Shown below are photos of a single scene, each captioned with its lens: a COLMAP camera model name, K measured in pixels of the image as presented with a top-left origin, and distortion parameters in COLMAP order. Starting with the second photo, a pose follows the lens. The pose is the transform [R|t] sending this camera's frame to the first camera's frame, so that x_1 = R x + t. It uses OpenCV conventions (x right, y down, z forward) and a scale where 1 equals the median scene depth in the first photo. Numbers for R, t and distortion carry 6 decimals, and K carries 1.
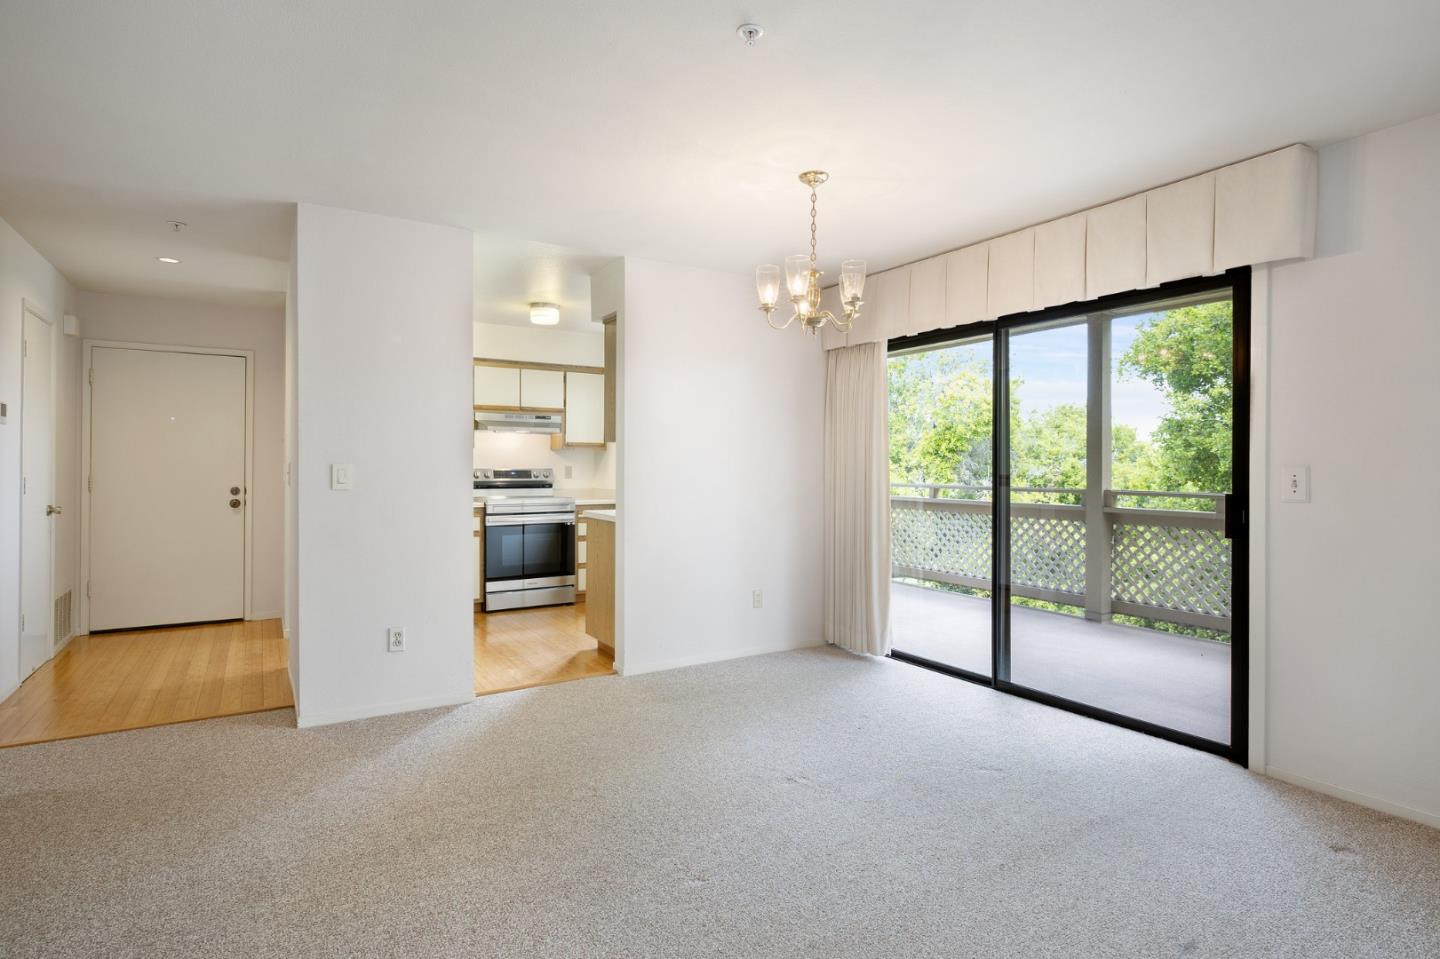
lens RADIAL K [[782.0, 0, 727.5], [0, 782.0, 457.9], [0, 0, 1]] dist [0.172116, 0.000075]
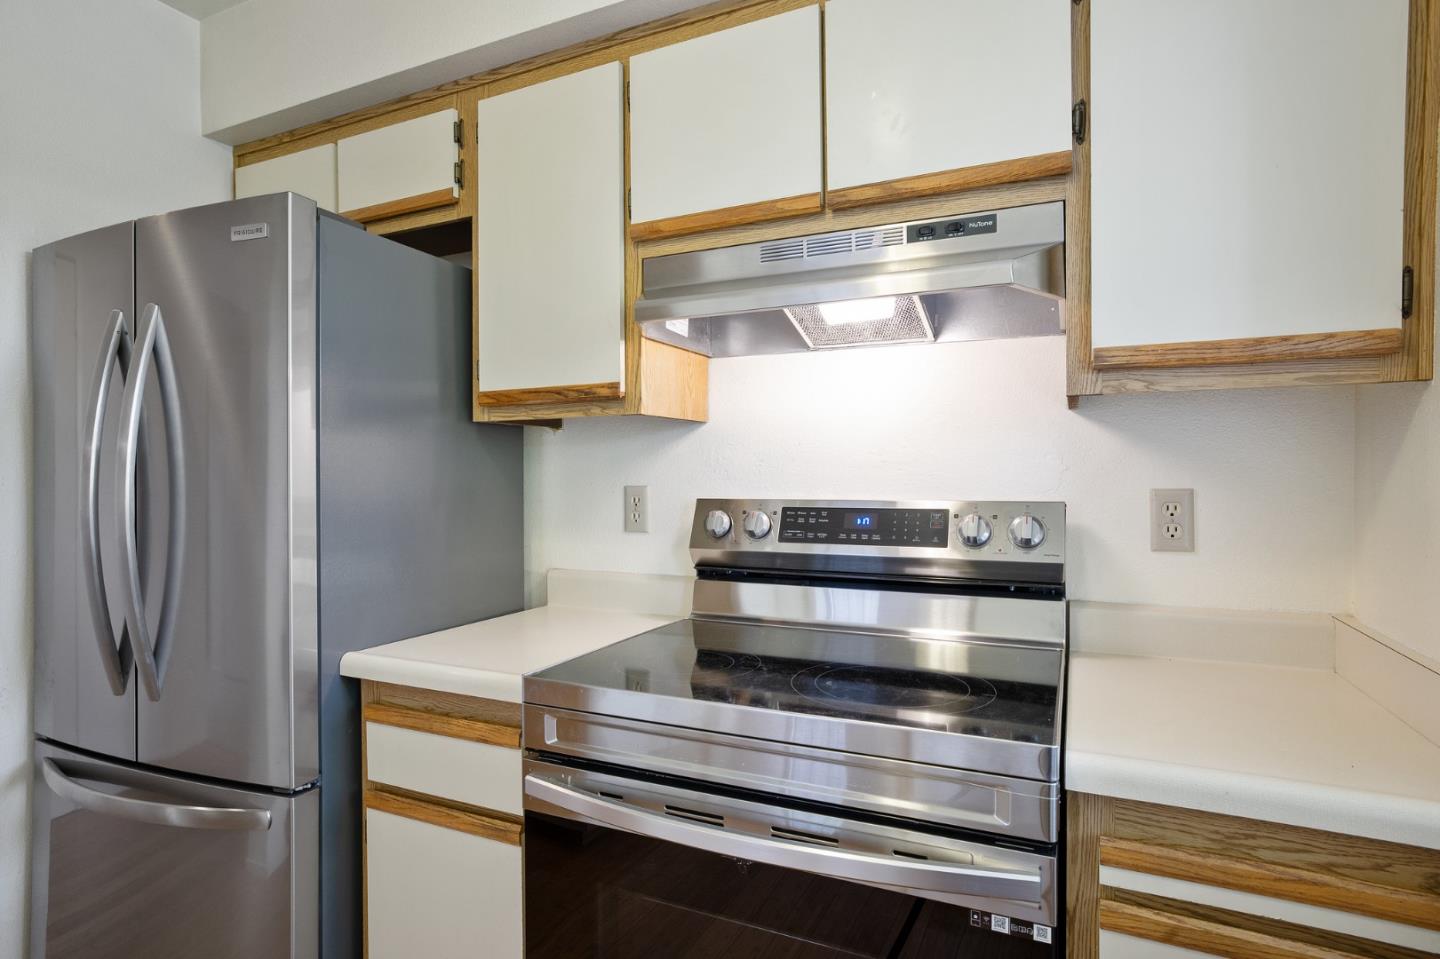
lens RADIAL K [[778.8, 0, 719.8], [0, 778.8, 473.3], [0, 0, 1]] dist [-0.023543, 0.000227]
pose [[0.537520, -0.008586, -0.843207, -0.110013], [0.017936, 0.999838, 0.001253, 0.004626], [0.843060, -0.015798, 0.537587, 0.849705]]
